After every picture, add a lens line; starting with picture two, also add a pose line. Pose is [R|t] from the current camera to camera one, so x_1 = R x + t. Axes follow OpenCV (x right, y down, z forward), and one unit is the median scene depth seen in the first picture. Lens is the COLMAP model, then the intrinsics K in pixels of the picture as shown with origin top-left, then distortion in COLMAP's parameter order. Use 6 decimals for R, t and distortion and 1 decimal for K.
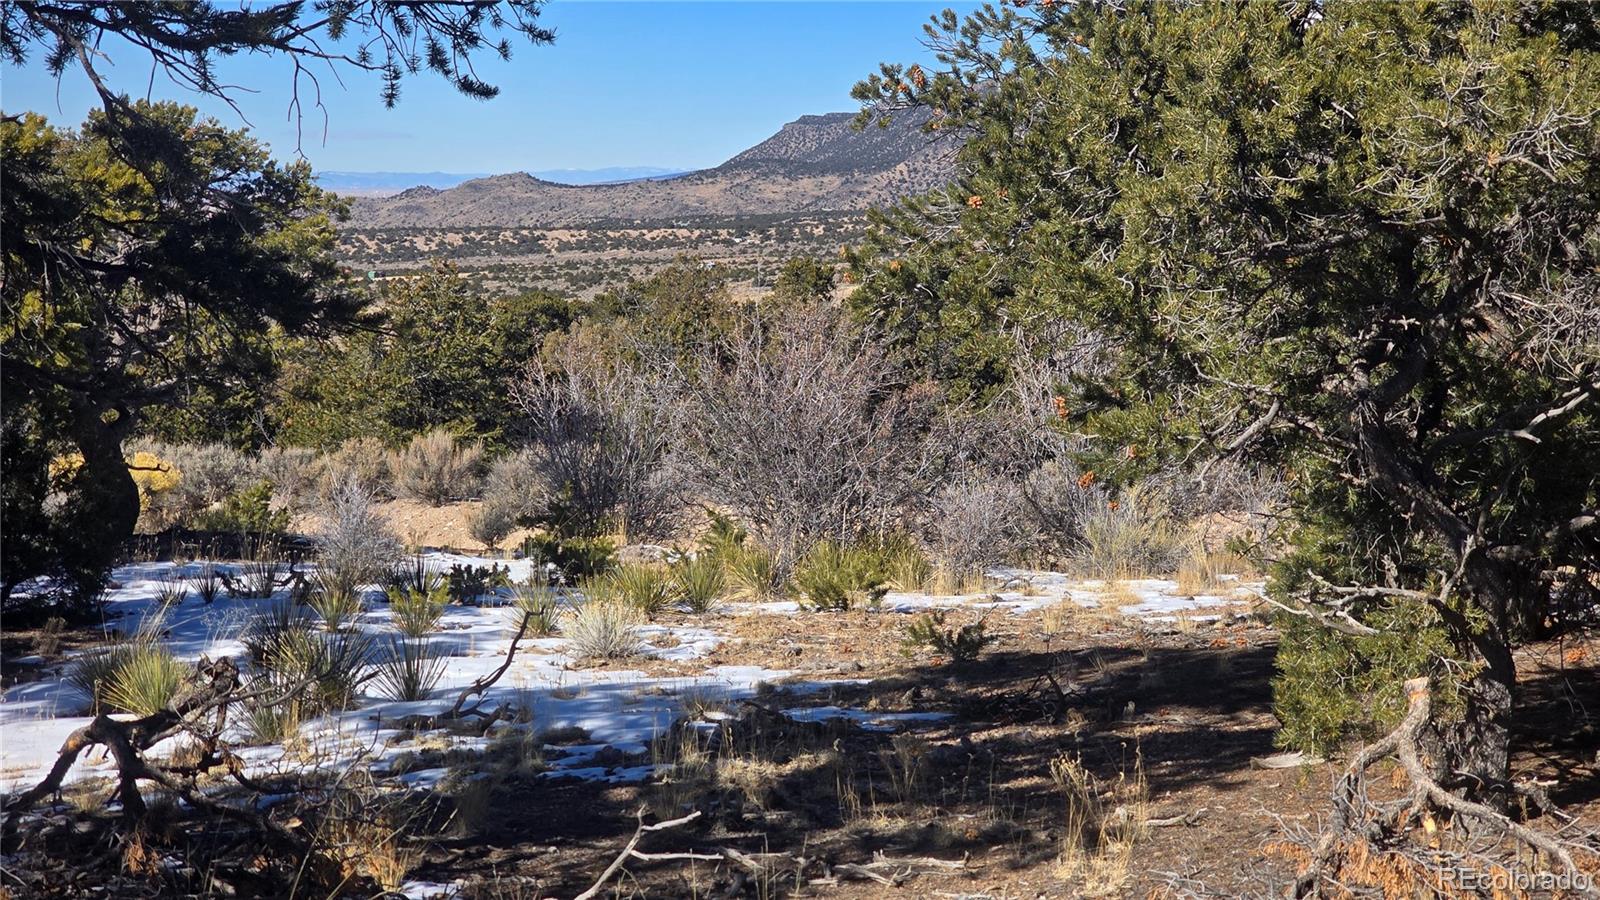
lens RADIAL K [[2995.3, 0, 800.4], [0, 2995.3, 449.5], [0, 0, 1]] dist [0.043837, 0.000000]
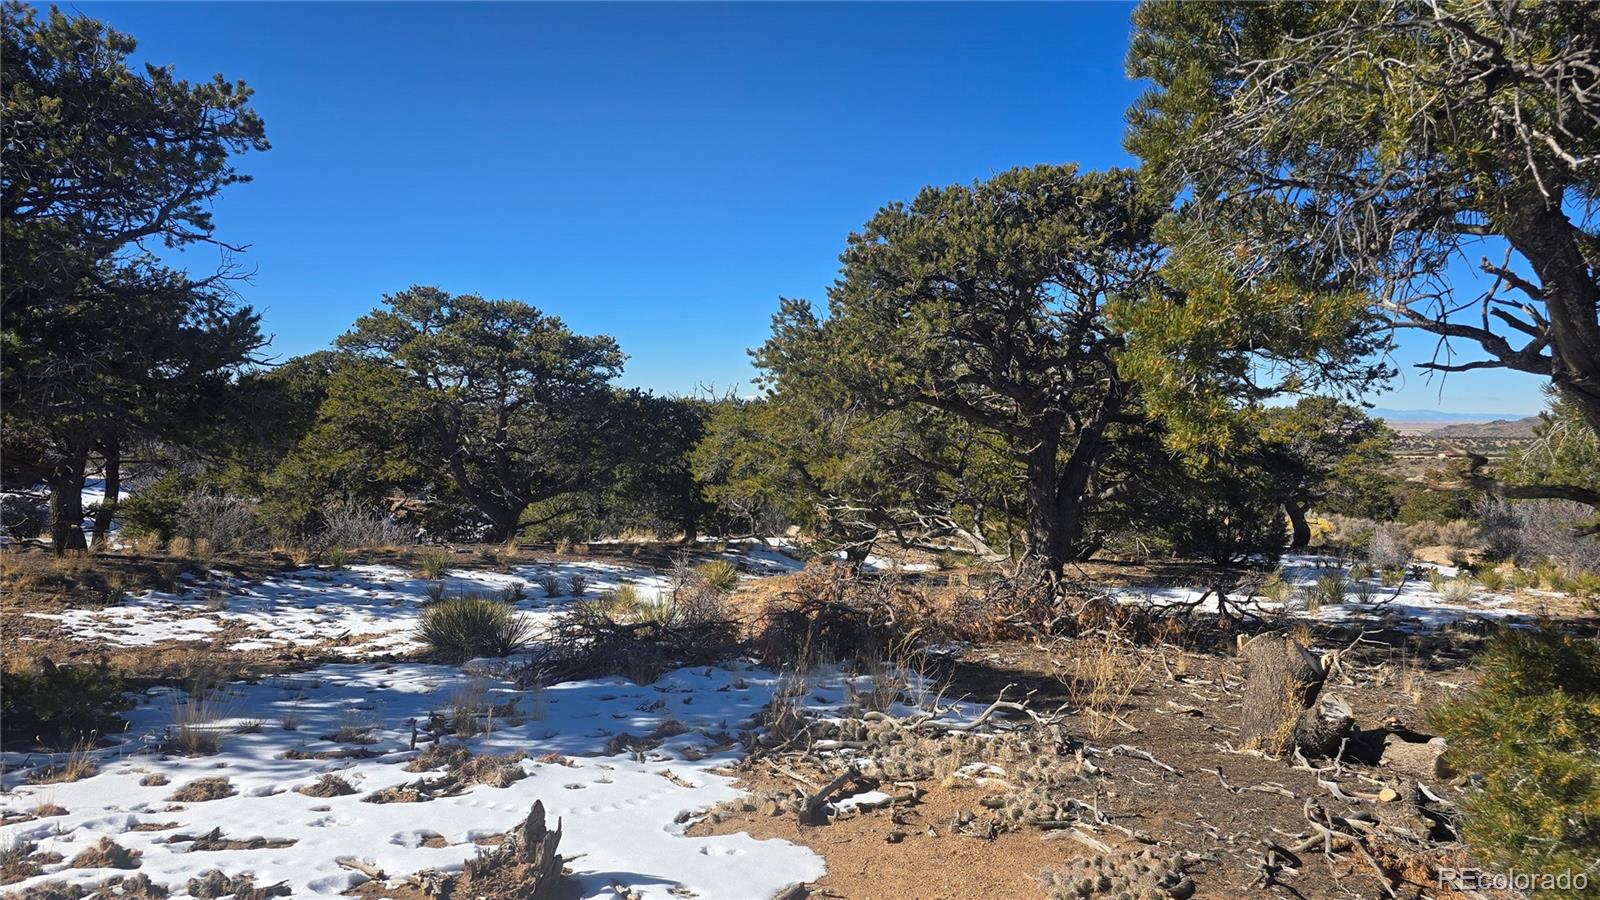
lens RADIAL K [[1055.4, 0, 799.7], [0, 1055.4, 450.4], [0, 0, 1]] dist [0.009252, 0.001388]
pose [[0.758238, 0.034224, -0.651079, 0.065869], [-0.069889, 0.997134, -0.028977, 0.000503], [0.648221, 0.067474, 0.758457, -0.090954]]
